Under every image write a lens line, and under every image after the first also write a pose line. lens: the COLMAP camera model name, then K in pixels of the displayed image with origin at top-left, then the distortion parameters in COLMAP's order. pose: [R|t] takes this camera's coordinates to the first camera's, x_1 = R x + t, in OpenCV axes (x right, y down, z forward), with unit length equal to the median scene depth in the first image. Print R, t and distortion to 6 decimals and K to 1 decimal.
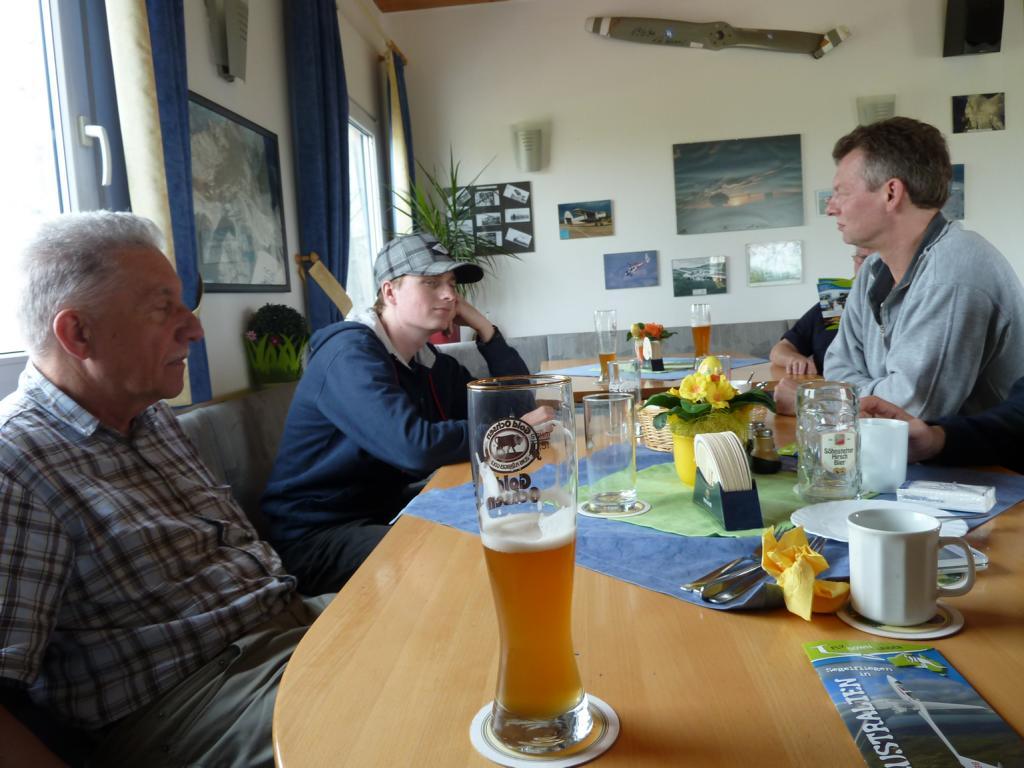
lens RADIAL K [[780.1, 0, 514.1], [0, 780.1, 384.6], [0, 0, 1]] dist [-0.028871, 0.001711]
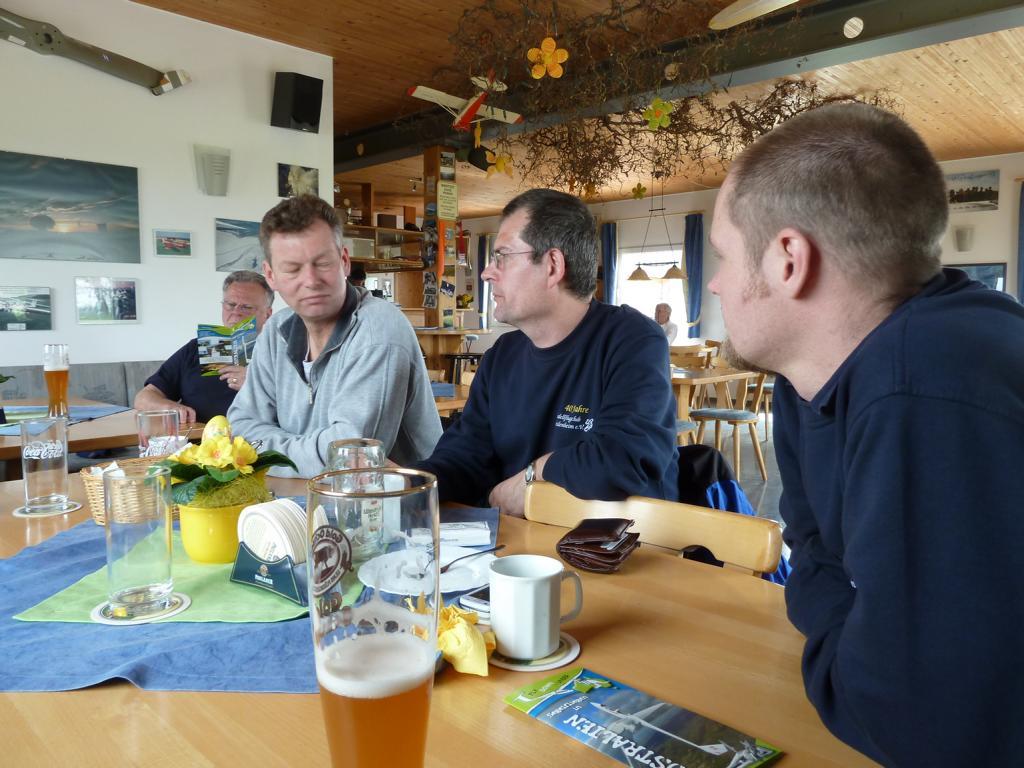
lens RADIAL K [[780.1, 0, 512.0], [0, 780.1, 382.6], [0, 0, 1]] dist [-0.028871, 0.001711]
pose [[0.622287, 0.001772, 0.782787, -0.213546], [0.036795, 0.998826, -0.031512, -0.030025], [-0.781924, 0.048412, 0.621491, 0.147147]]
